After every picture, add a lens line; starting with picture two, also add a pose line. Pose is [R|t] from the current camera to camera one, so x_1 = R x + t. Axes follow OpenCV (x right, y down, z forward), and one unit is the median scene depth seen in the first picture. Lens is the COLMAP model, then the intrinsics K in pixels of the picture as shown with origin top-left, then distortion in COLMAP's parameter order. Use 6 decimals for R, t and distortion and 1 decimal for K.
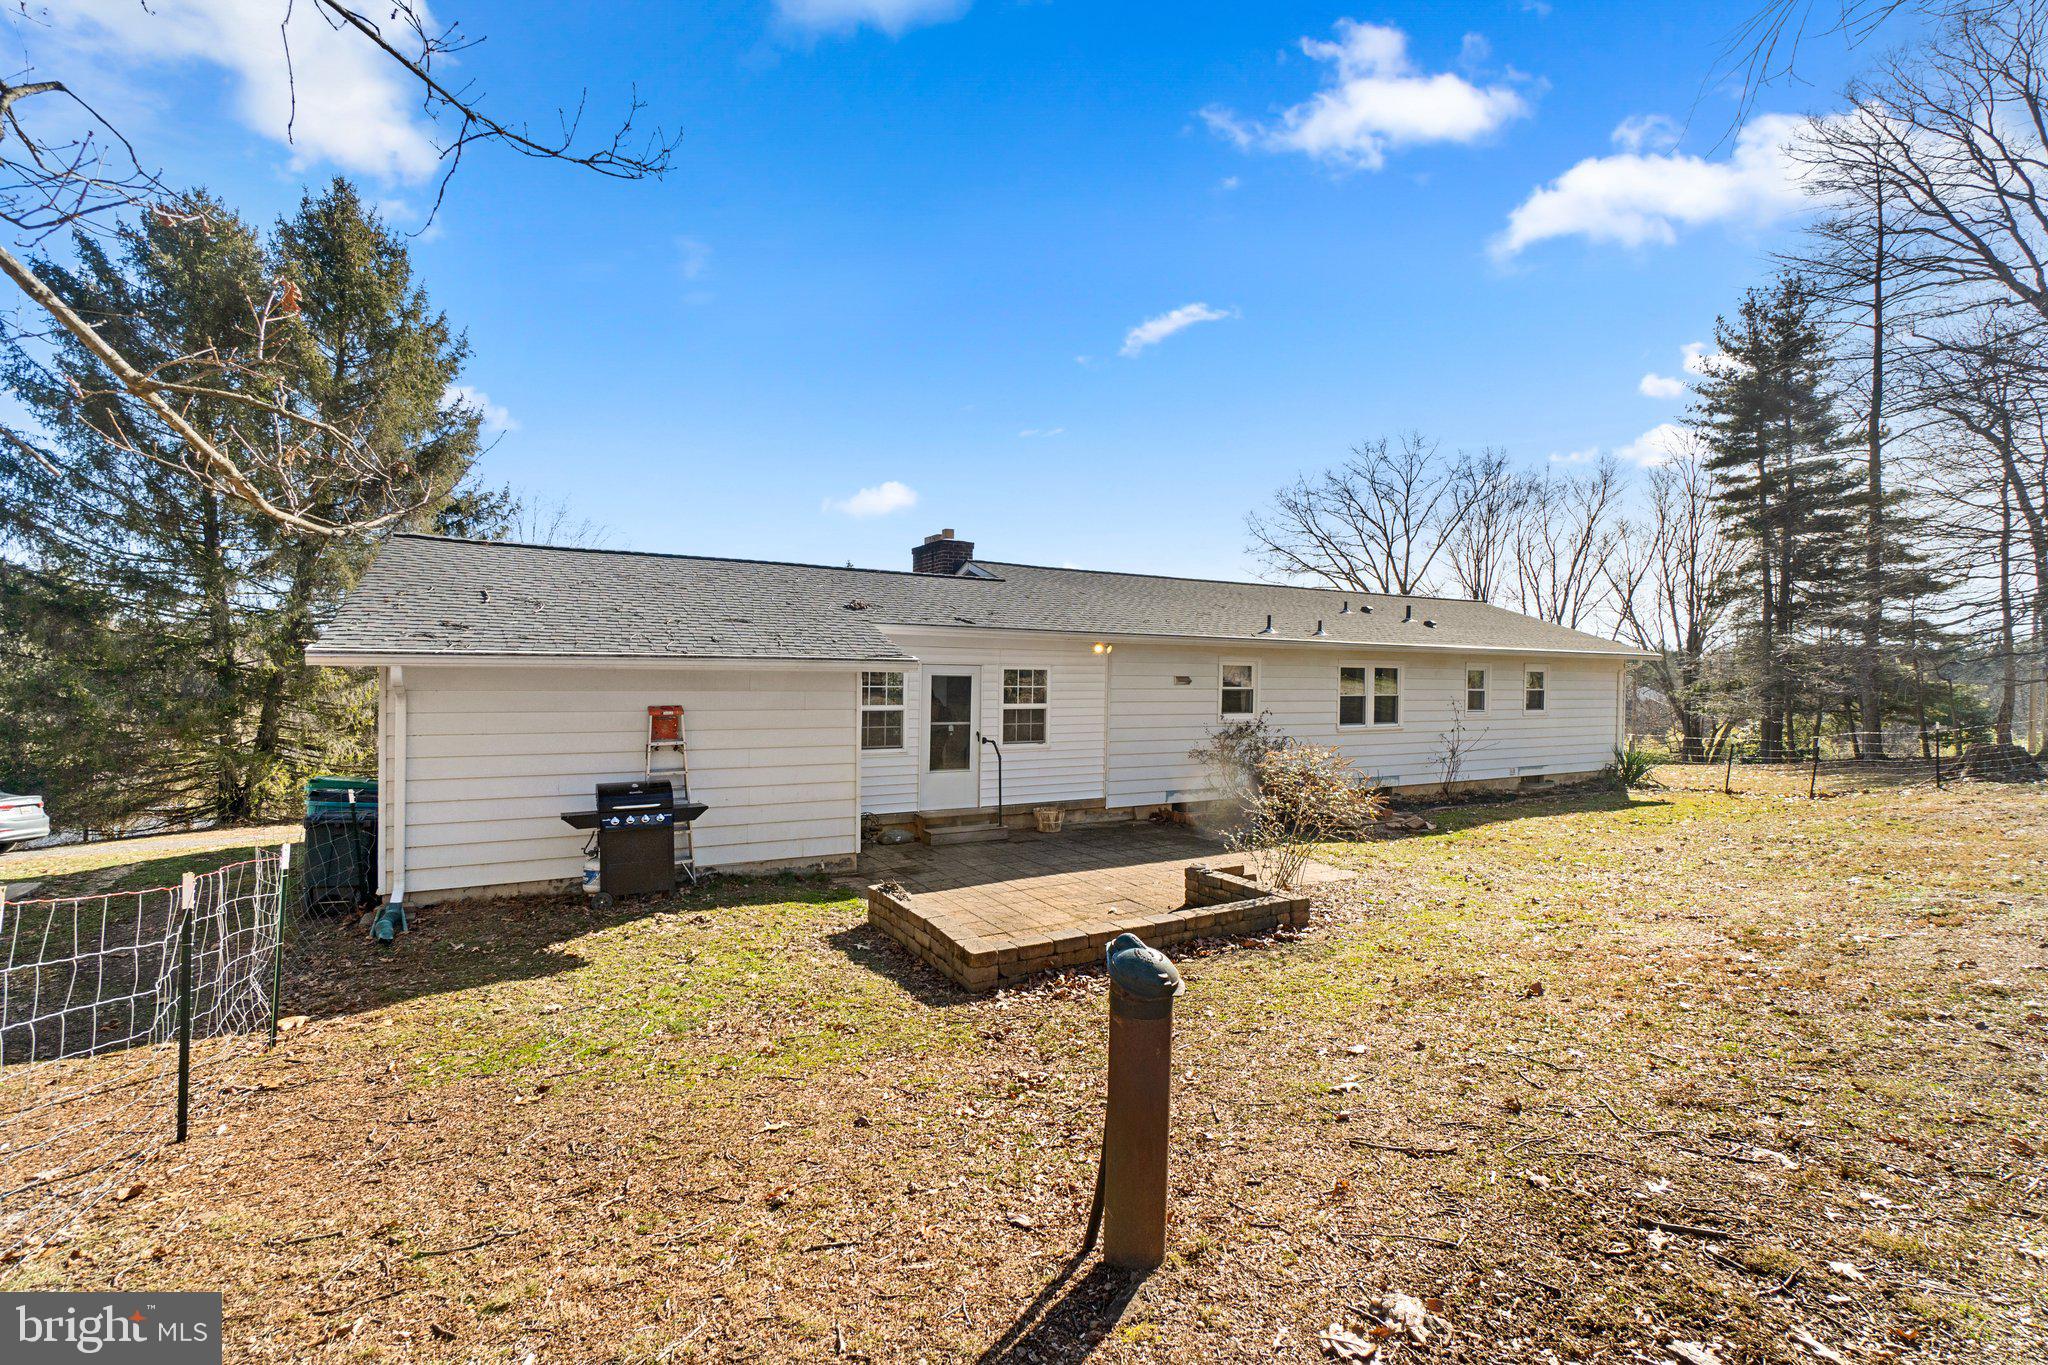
lens RADIAL K [[884.2, 0, 1014.6], [0, 884.2, 680.3], [0, 0, 1]] dist [-0.002622, 0.000071]
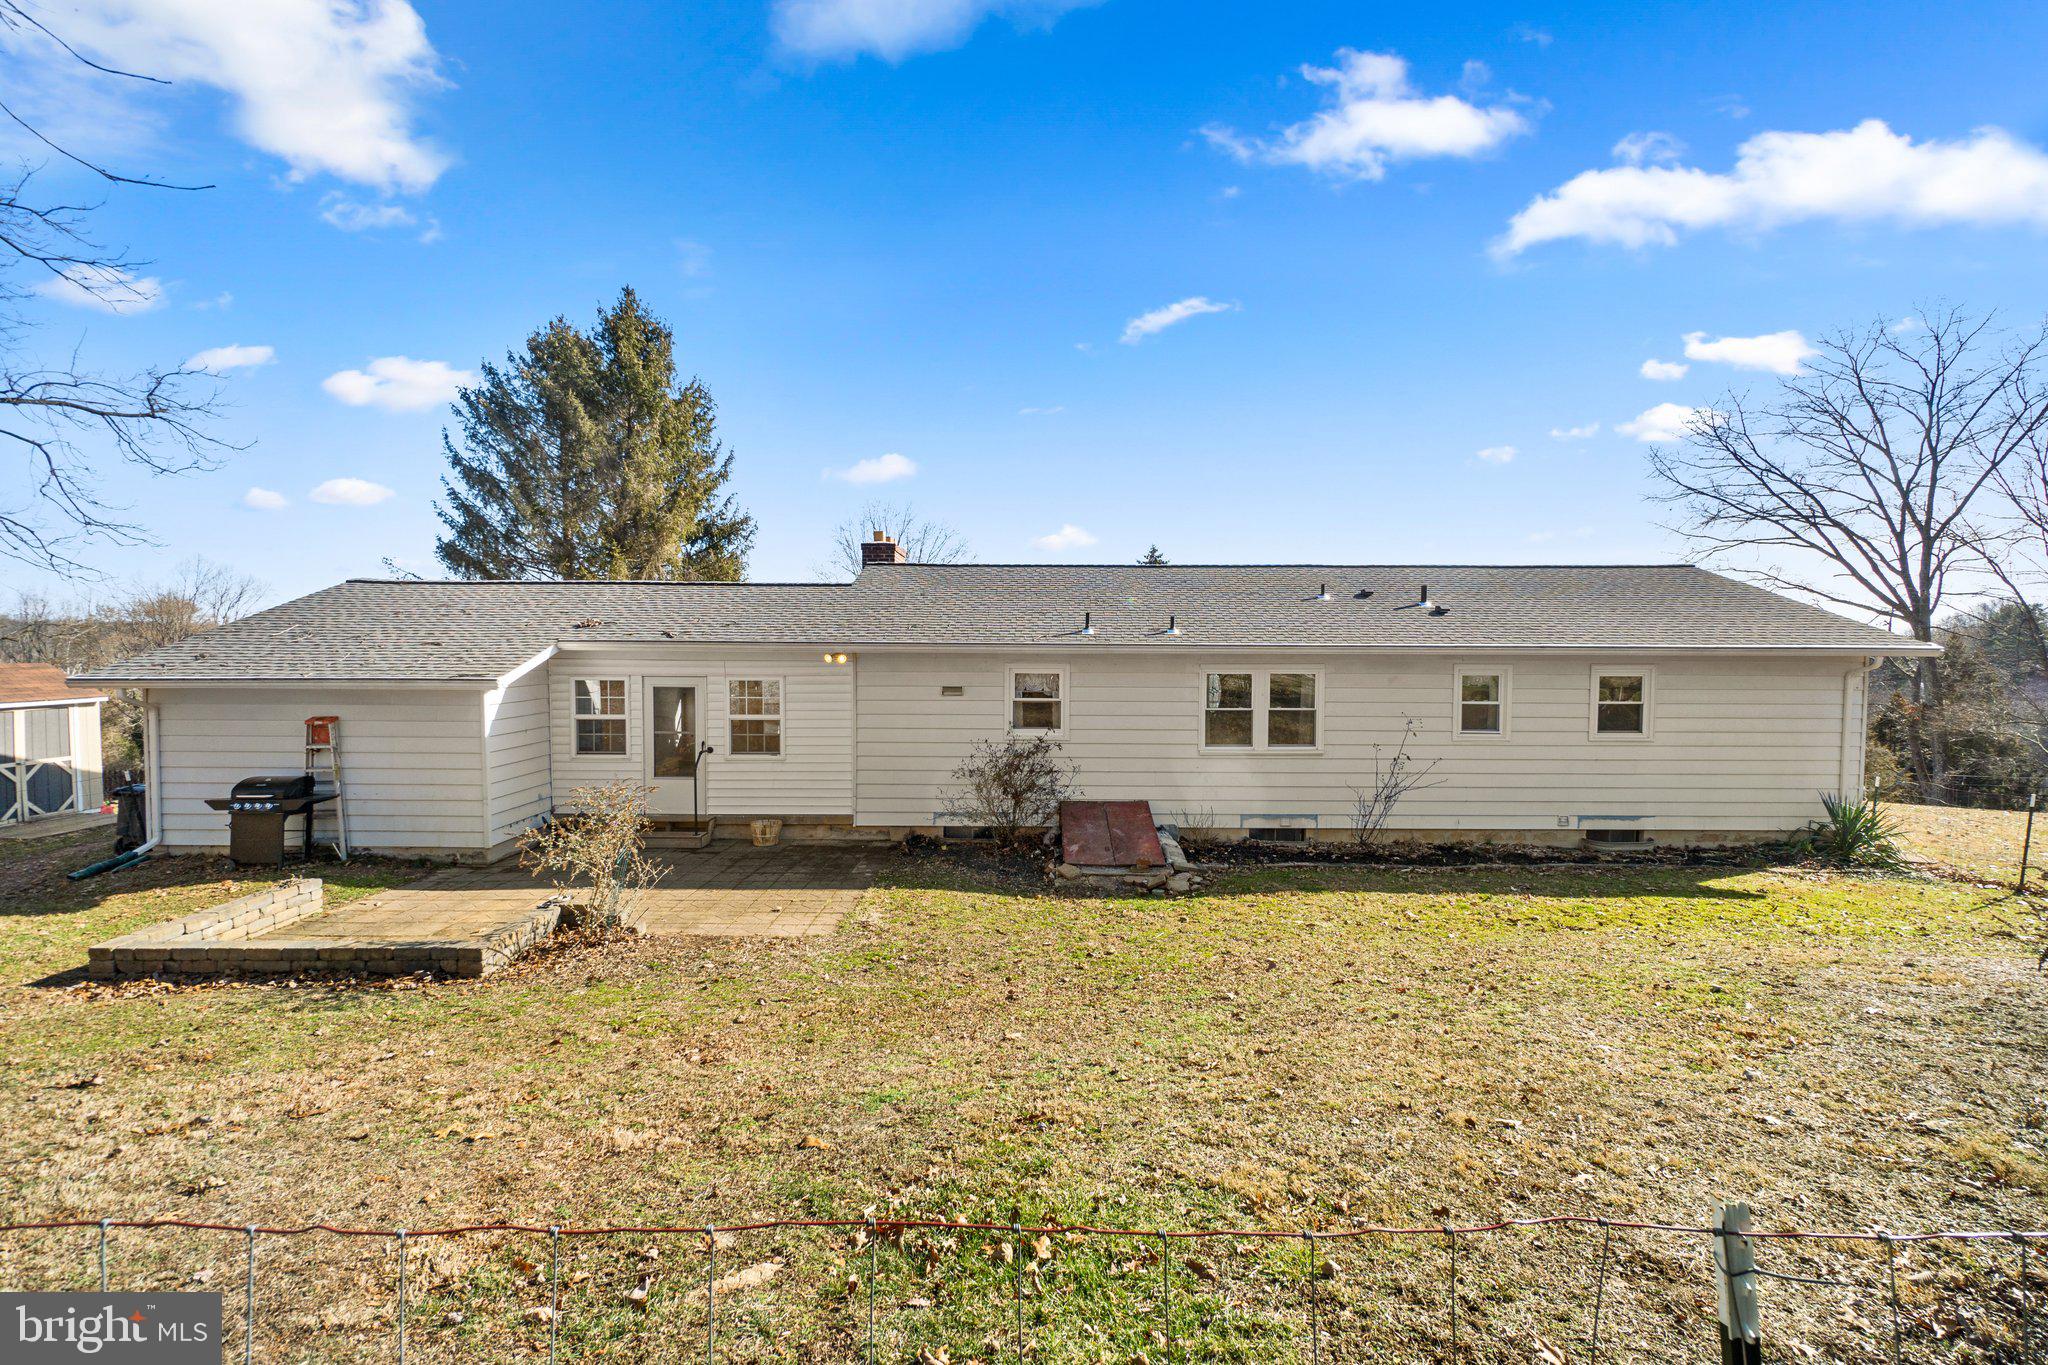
lens RADIAL K [[884.2, 0, 1015.0], [0, 884.2, 677.6], [0, 0, 1]] dist [-0.002622, 0.000071]
pose [[0.871264, 0.006587, -0.490771, 0.720142], [0.003229, 0.999811, 0.019152, -0.031850], [0.490804, -0.018271, 0.871078, 0.261703]]
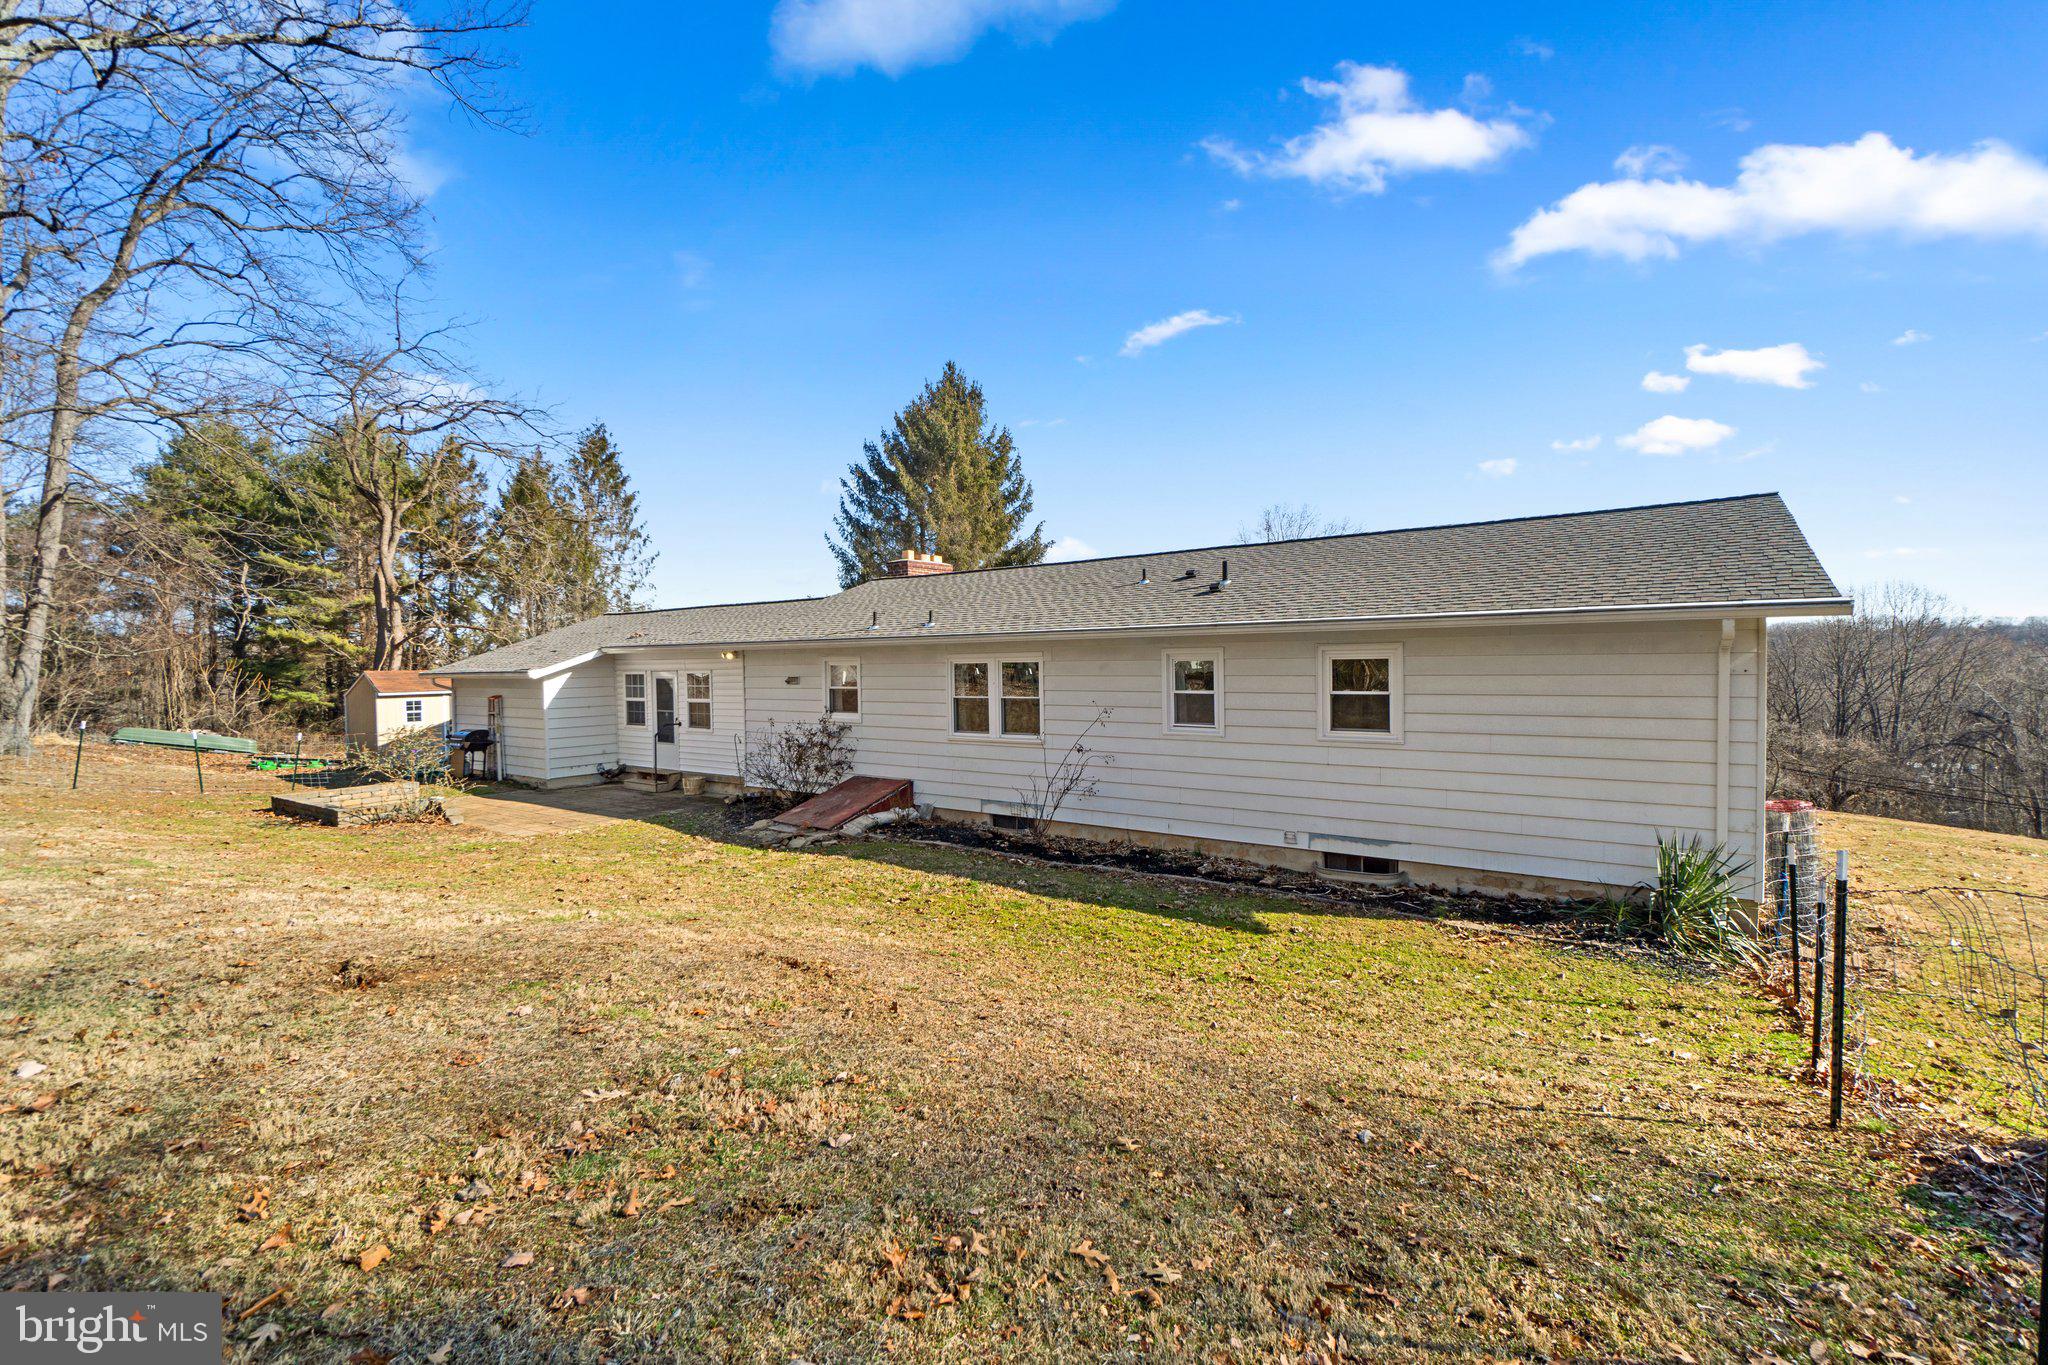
lens RADIAL K [[884.2, 0, 1004.0], [0, 884.2, 693.5], [0, 0, 1]] dist [-0.002622, 0.000071]
pose [[0.415045, 0.008933, -0.909757, 1.361036], [0.007655, 0.999882, 0.013311, 0.003500], [0.909769, -0.012489, 0.414928, 0.821014]]
